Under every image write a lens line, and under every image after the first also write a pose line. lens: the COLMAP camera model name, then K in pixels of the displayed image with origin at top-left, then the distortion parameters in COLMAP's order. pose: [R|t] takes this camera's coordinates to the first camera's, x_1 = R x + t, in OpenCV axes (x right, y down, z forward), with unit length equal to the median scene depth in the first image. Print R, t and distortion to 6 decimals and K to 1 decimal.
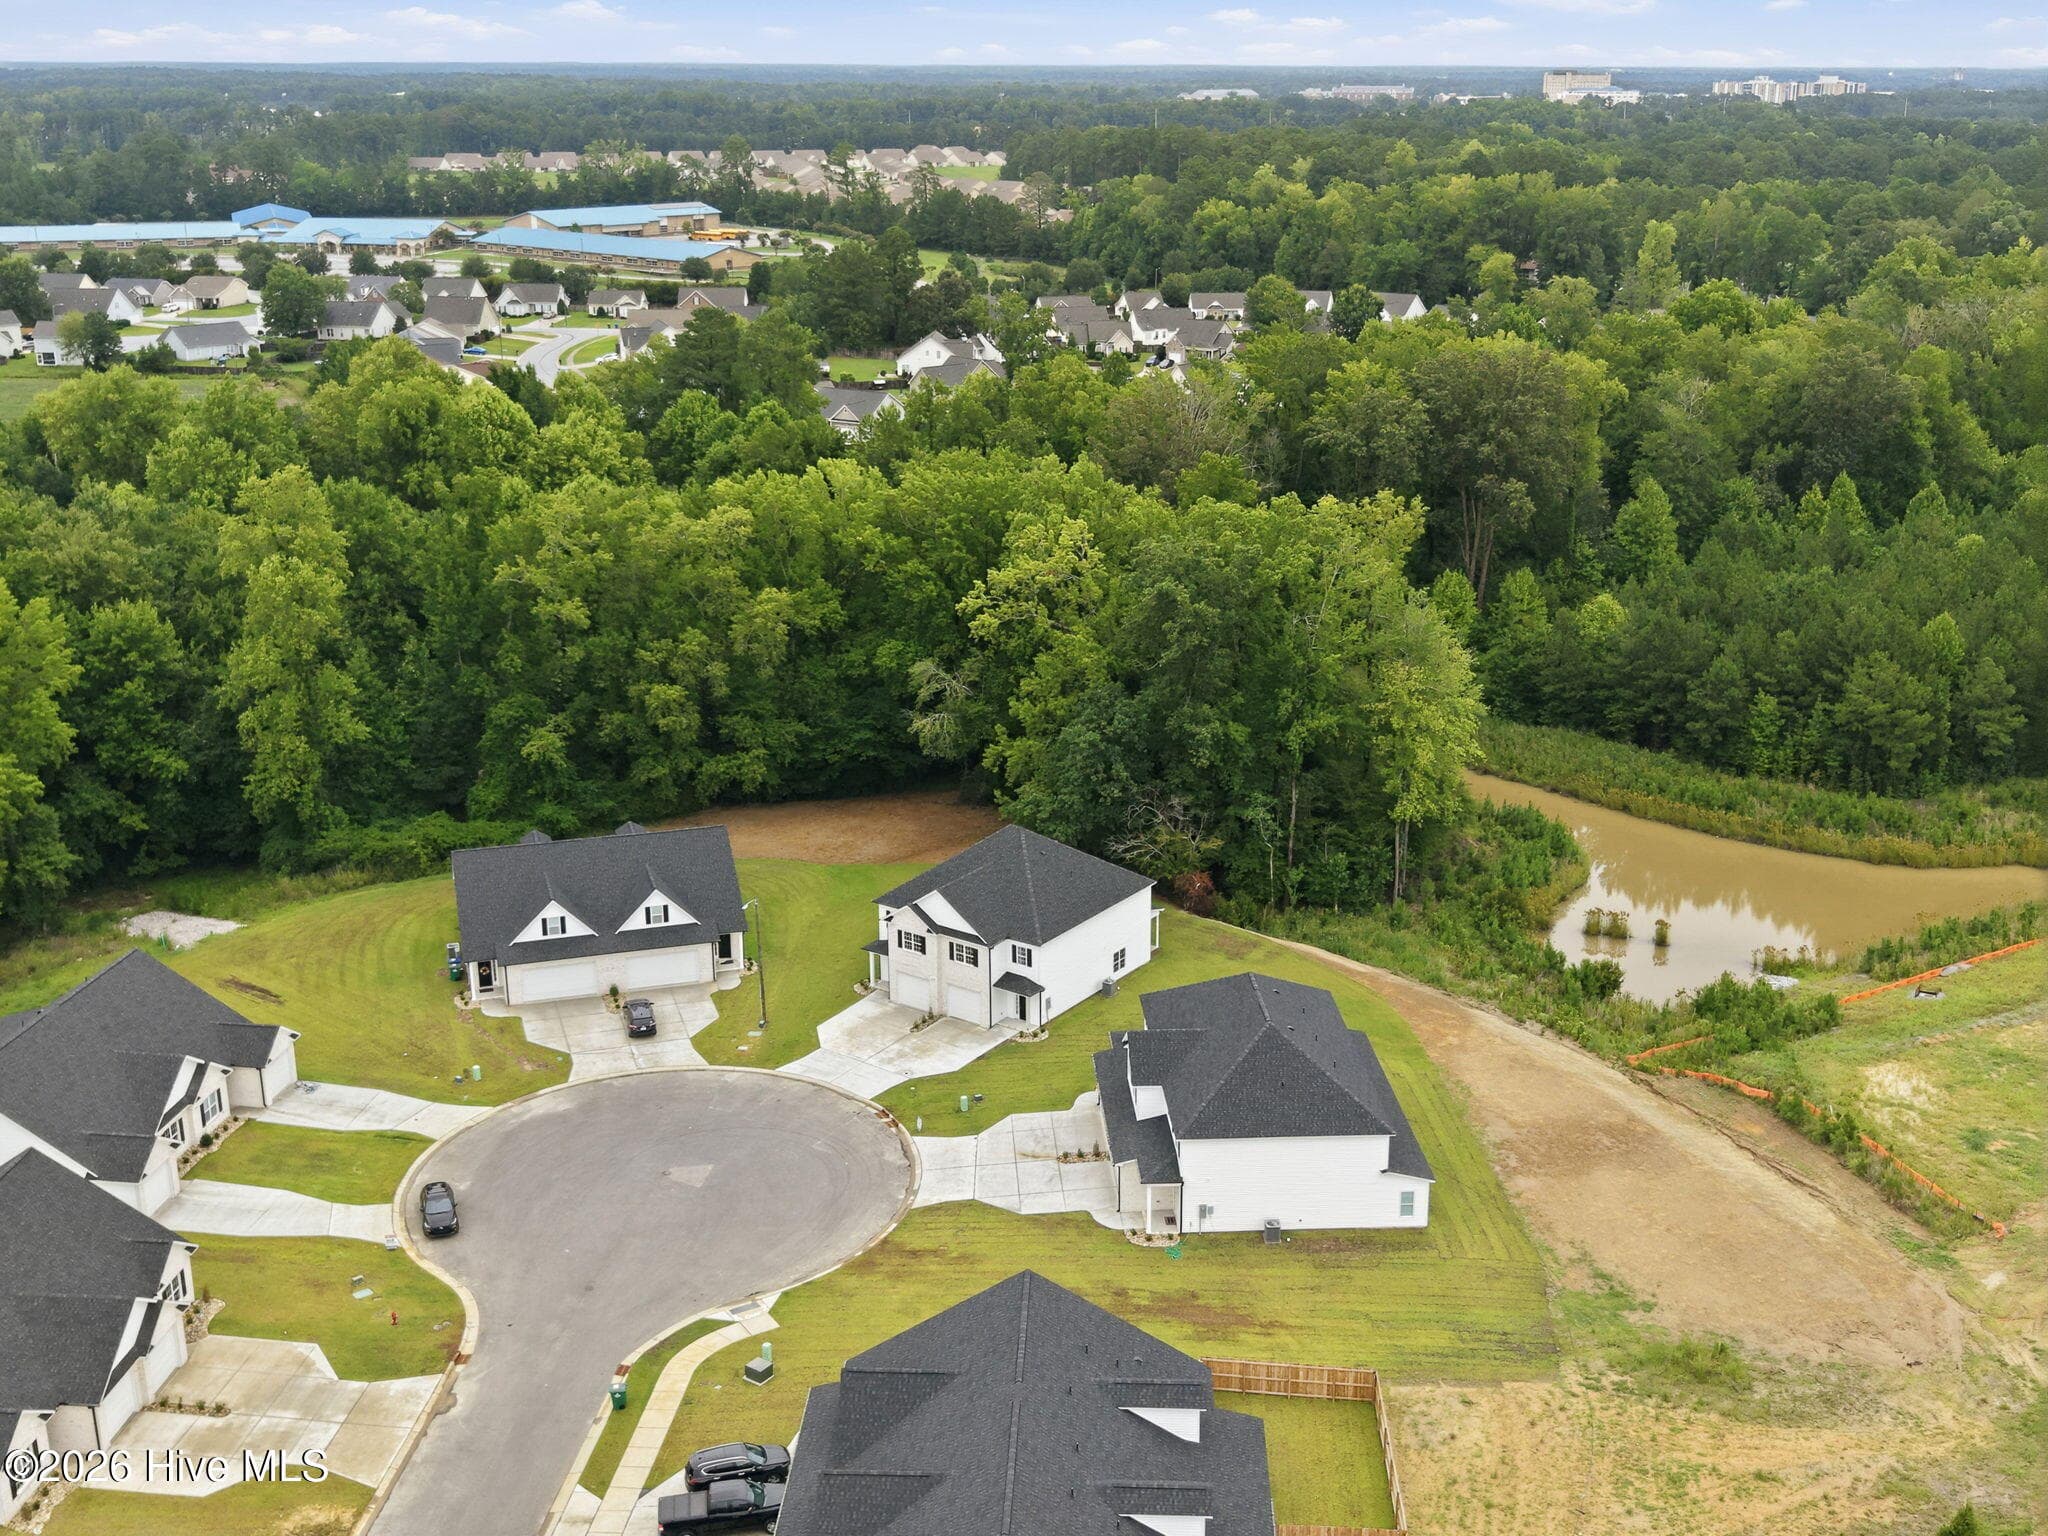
lens RADIAL K [[2290.8, 0, 1003.5], [0, 2290.8, 665.9], [0, 0, 1]] dist [0.092582, 0.000000]
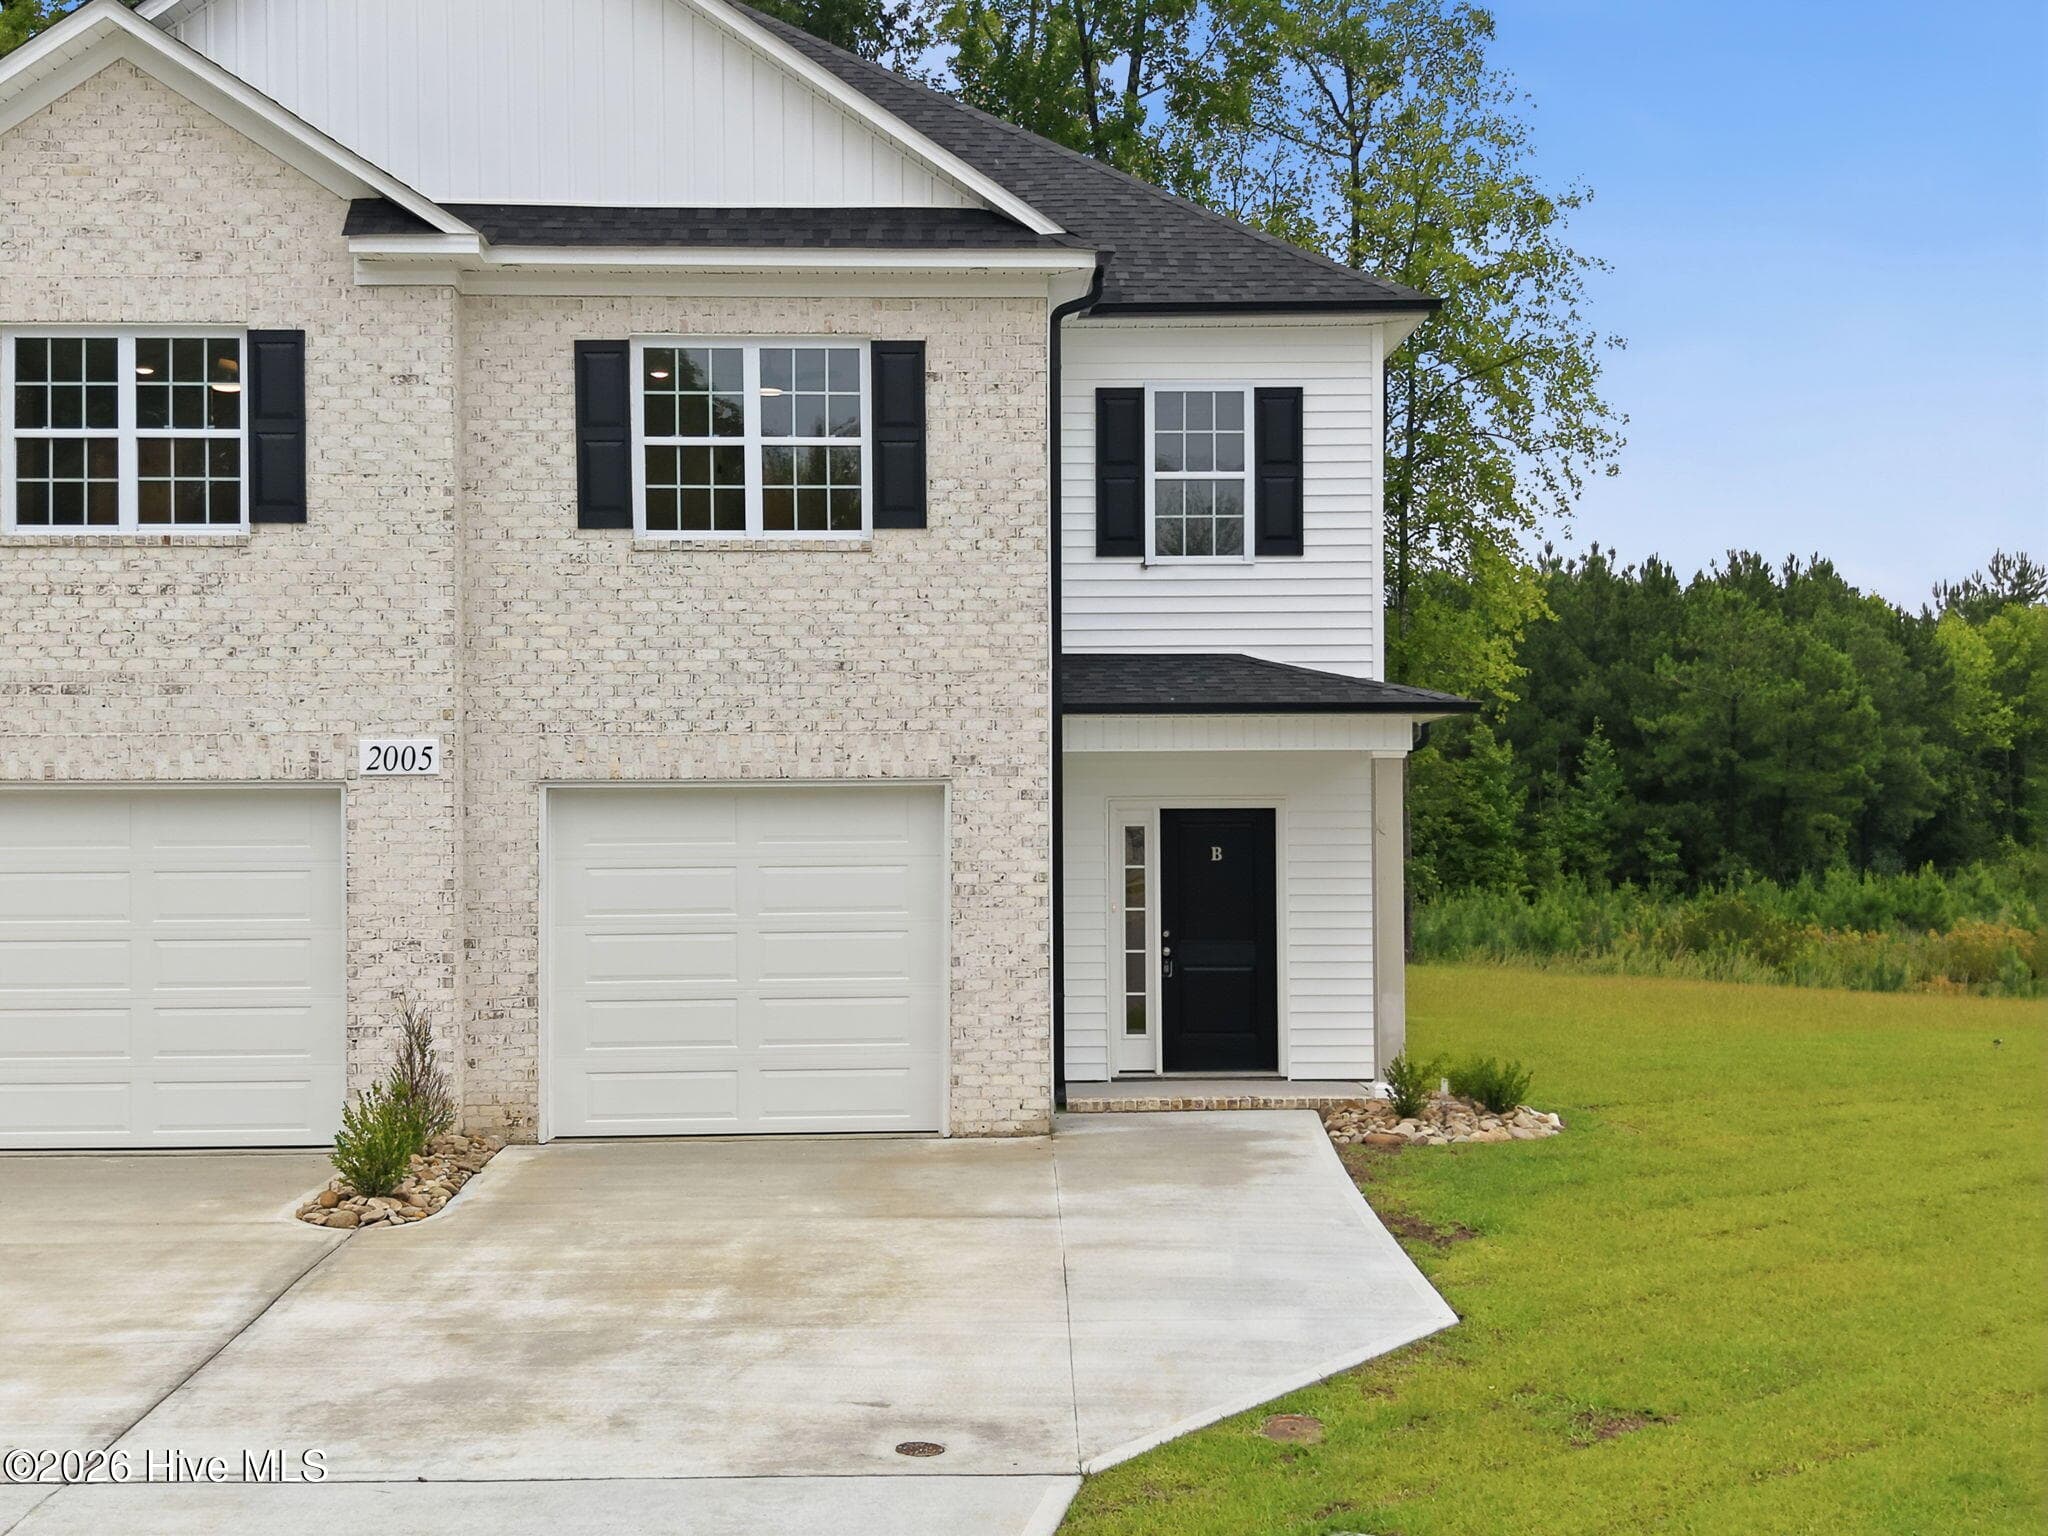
lens RADIAL K [[2744.5, 0, 1022.0], [0, 2744.5, 766.9], [0, 0, 1]] dist [0.113346, 0.000000]
pose [[0.784440, 0.017358, 0.619962, -0.085390], [0.162816, 0.958785, -0.232856, 0.171997], [-0.598452, 0.283601, 0.749284, 0.906748]]
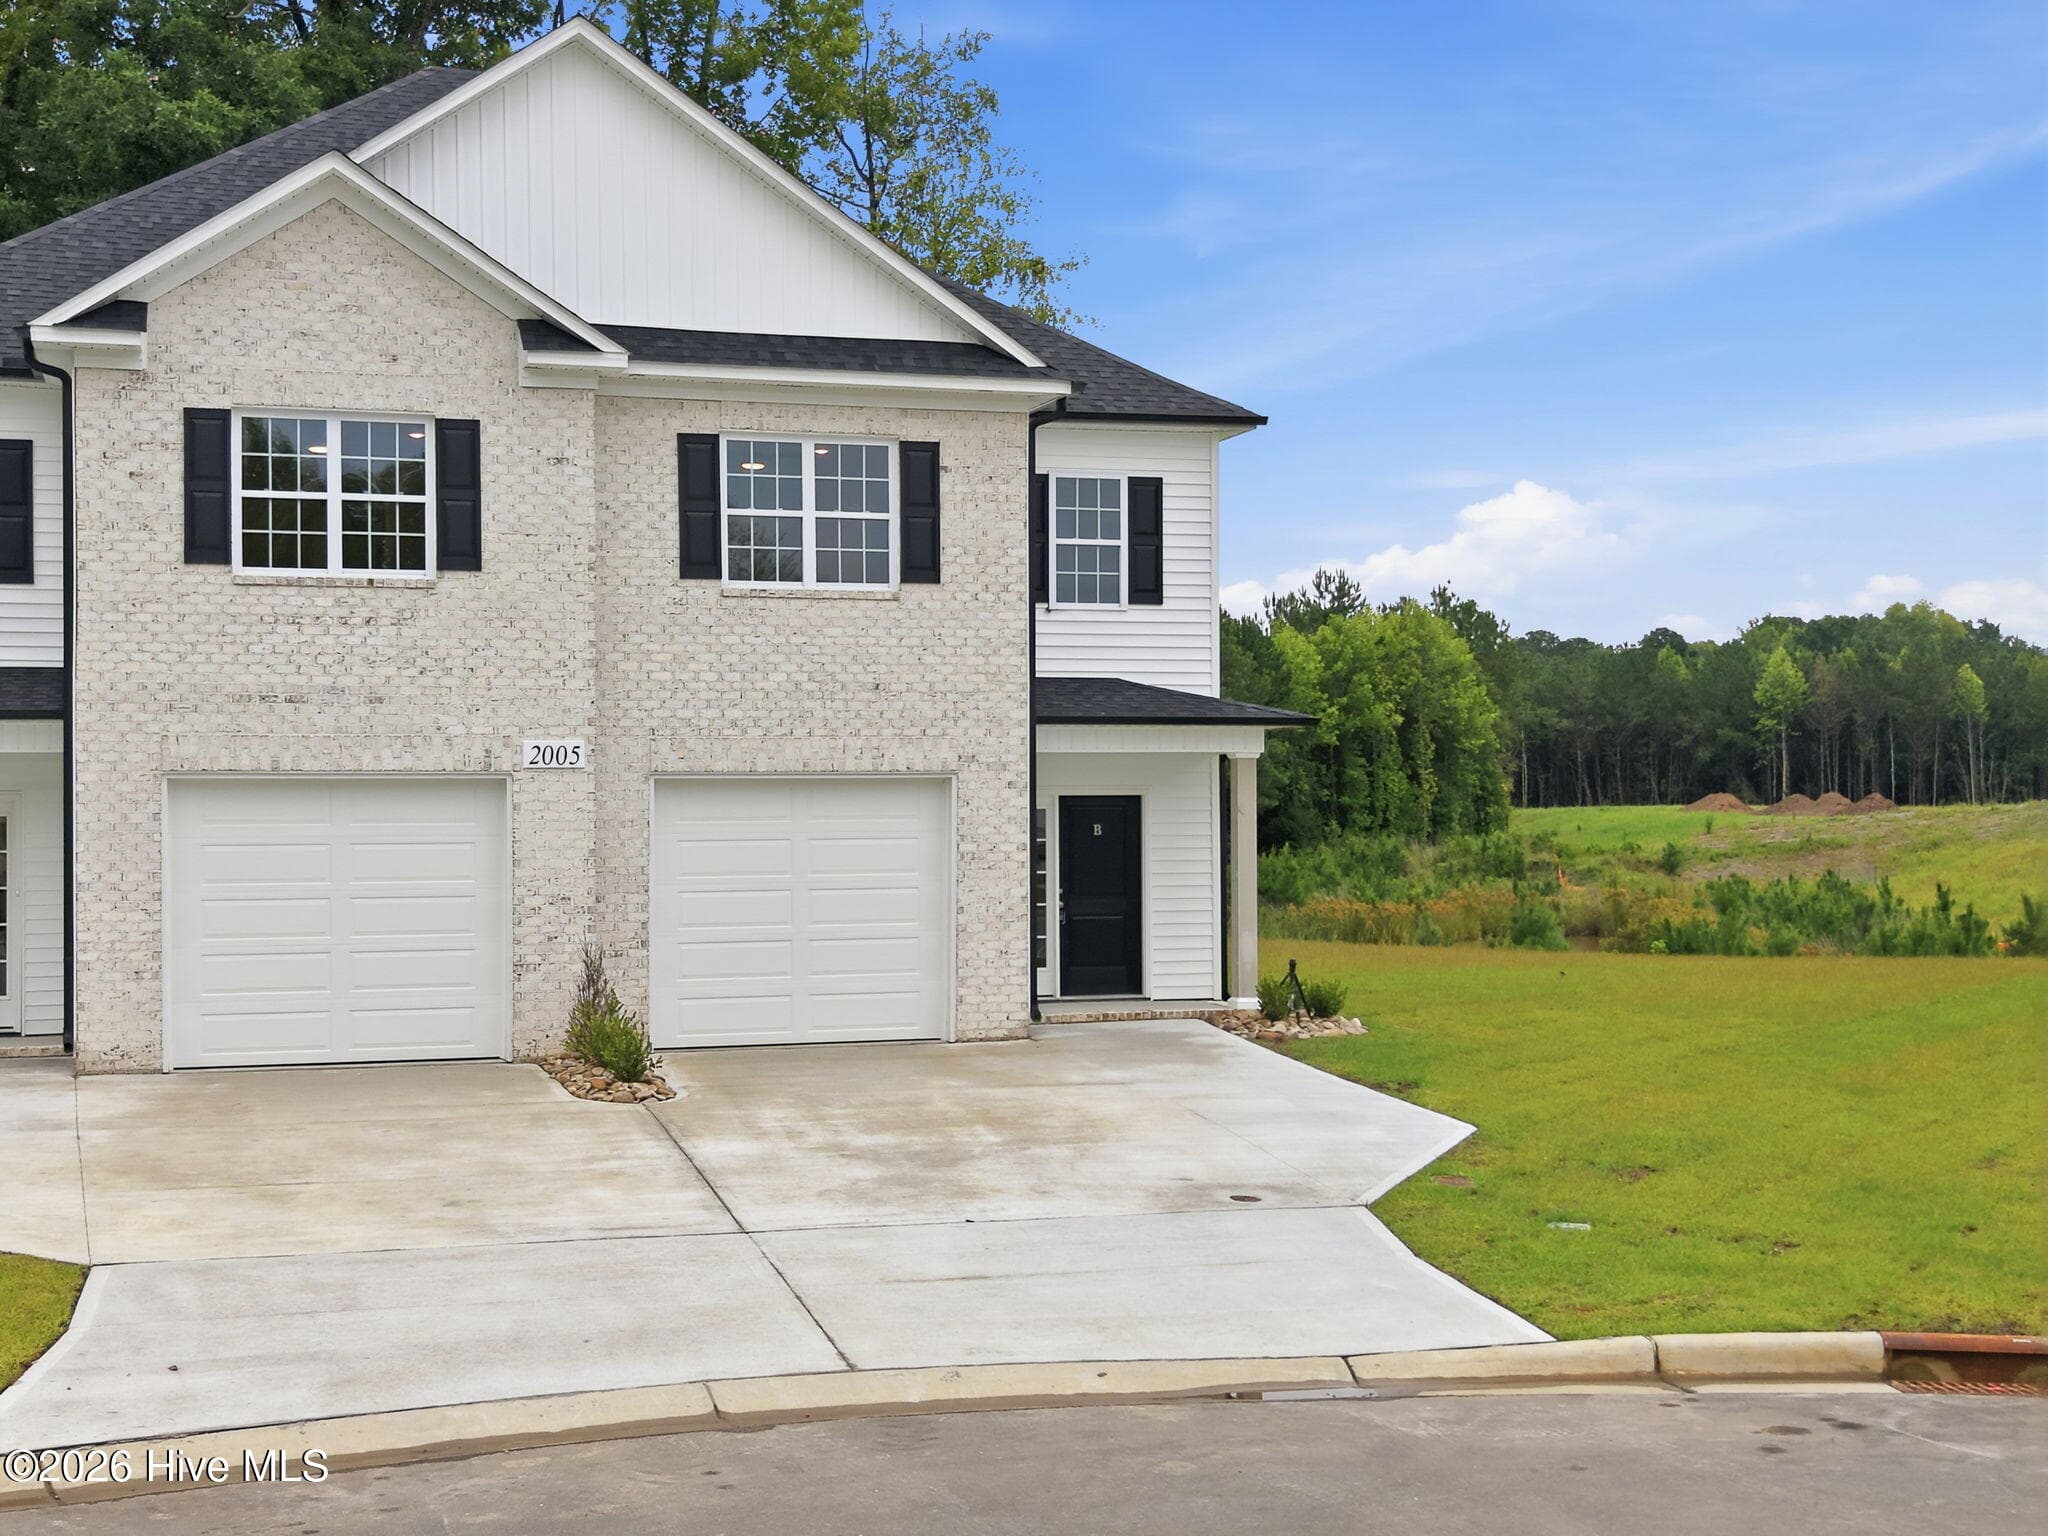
lens RADIAL K [[2744.5, 0, 1026.8], [0, 2744.5, 787.0], [0, 0, 1]] dist [0.113346, 0.000000]
pose [[0.598691, 0.011988, 0.800890, -0.141073], [0.211739, 0.961950, -0.172680, 0.173253], [-0.772487, 0.272962, 0.573373, 0.904338]]
